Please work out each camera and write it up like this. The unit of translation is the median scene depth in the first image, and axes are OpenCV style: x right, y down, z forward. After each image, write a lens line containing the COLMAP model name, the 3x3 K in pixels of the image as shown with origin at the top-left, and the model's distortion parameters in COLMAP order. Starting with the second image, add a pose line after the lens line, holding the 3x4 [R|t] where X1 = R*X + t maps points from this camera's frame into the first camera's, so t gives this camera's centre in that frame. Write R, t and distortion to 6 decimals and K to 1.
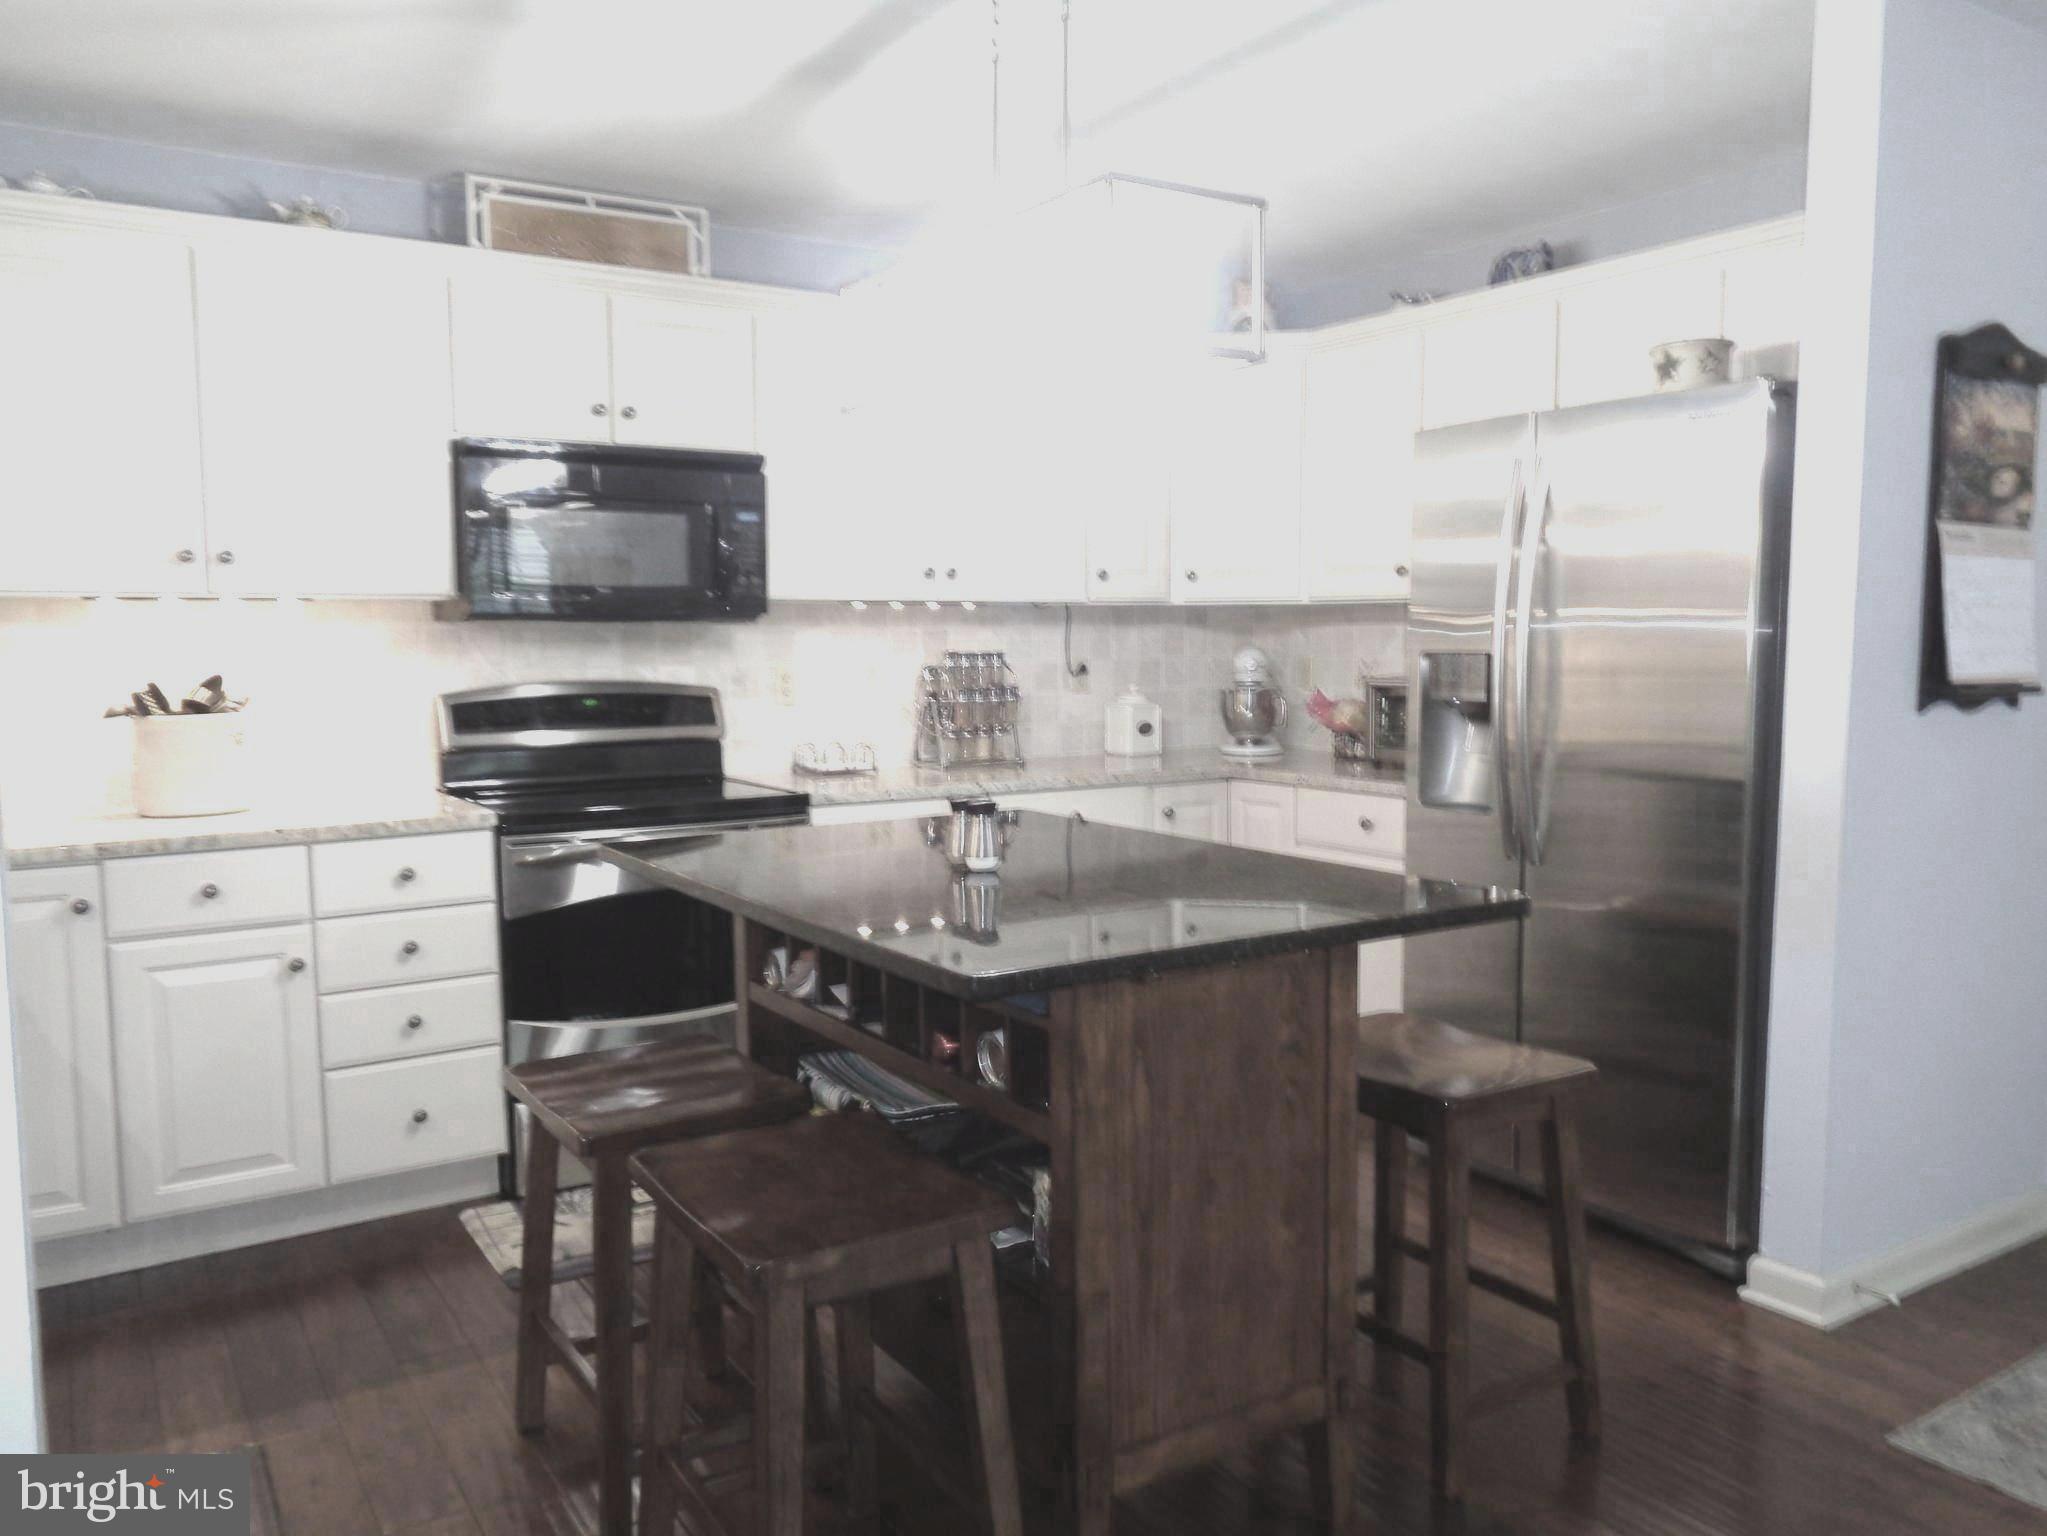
lens RADIAL K [[1637.9, 0, 1023.6], [0, 1637.9, 725.0], [0, 0, 1]] dist [0.047540, 0.000205]
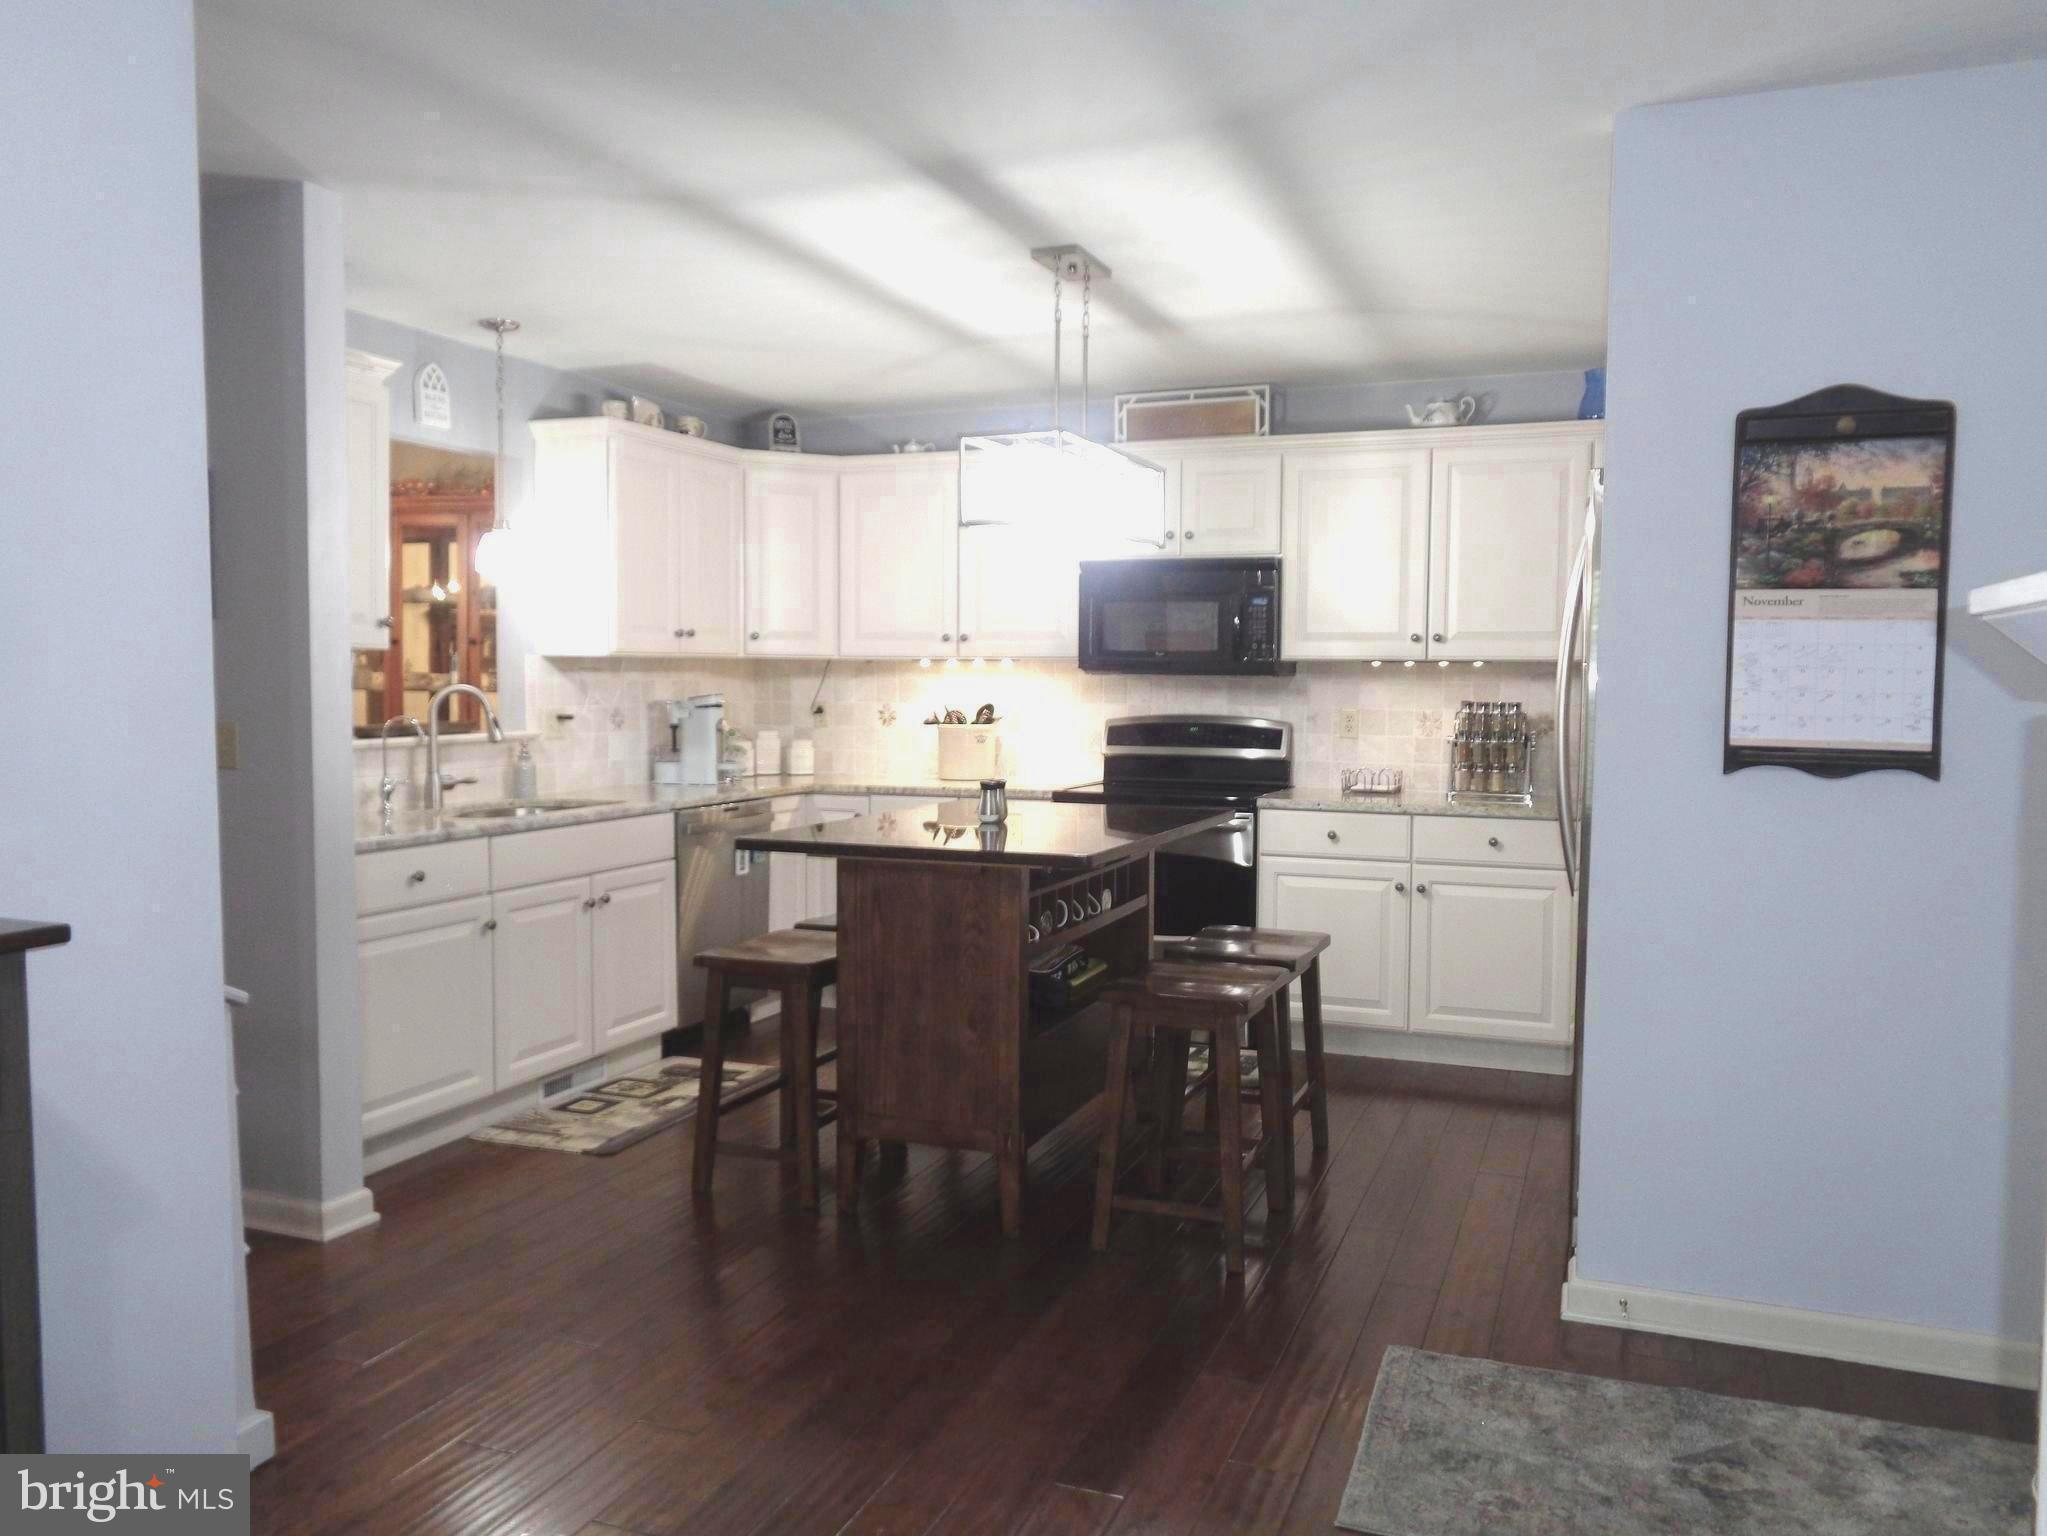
lens RADIAL K [[1534.3, 0, 1023.5], [0, 1534.3, 768.0], [0, 0, 1]] dist [0.007615, 0.004159]
pose [[0.596436, 0.056107, -0.800697, 0.781548], [-0.058099, 0.997955, 0.026651, -0.006550], [0.800555, 0.030624, 0.598476, 0.046106]]
